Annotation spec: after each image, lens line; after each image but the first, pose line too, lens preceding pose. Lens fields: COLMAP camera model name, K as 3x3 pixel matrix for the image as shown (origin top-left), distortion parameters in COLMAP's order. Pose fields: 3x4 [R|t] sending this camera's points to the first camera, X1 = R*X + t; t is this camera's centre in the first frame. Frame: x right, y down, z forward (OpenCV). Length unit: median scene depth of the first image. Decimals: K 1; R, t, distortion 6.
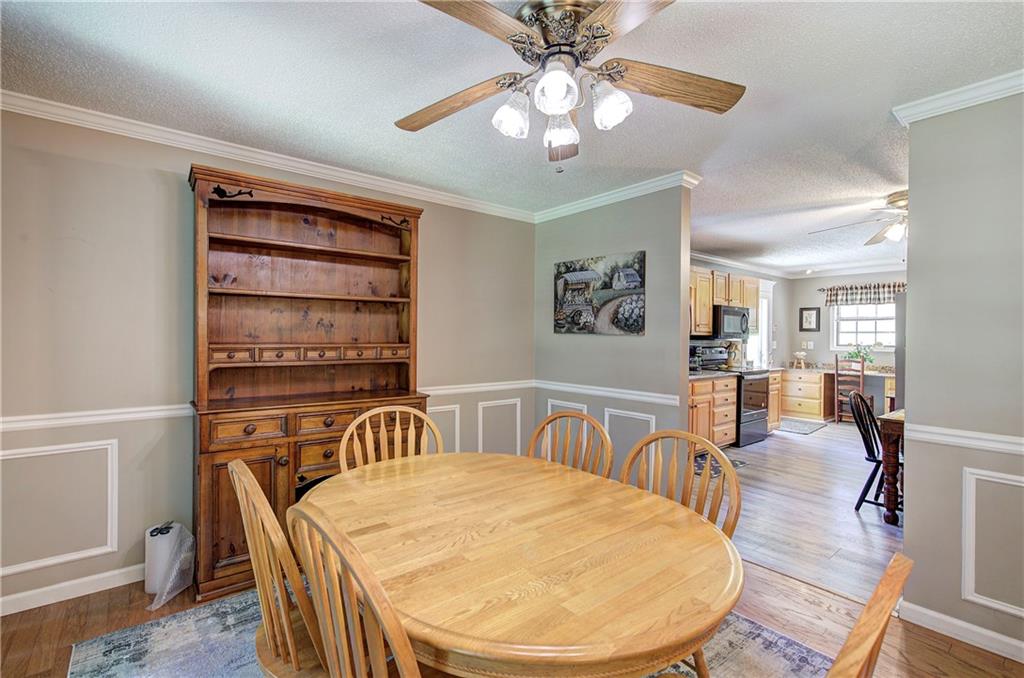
lens RADIAL K [[461.3, 0, 516.6], [0, 461.3, 333.3], [0, 0, 1]] dist [0.000943, 0.000051]
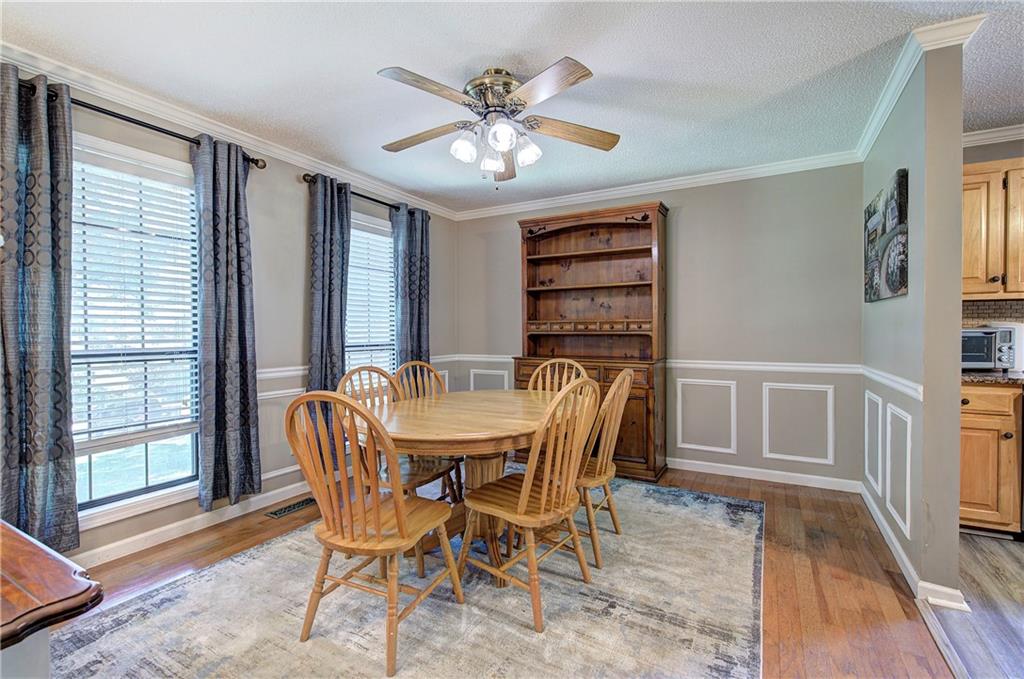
lens RADIAL K [[461.3, 0, 516.6], [0, 461.3, 333.8], [0, 0, 1]] dist [0.000943, 0.000051]
pose [[0.369380, -0.004233, -0.929269, 0.750096], [0.010331, 0.999947, -0.000448, 0.059275], [0.929221, -0.009435, 0.369404, 0.249740]]
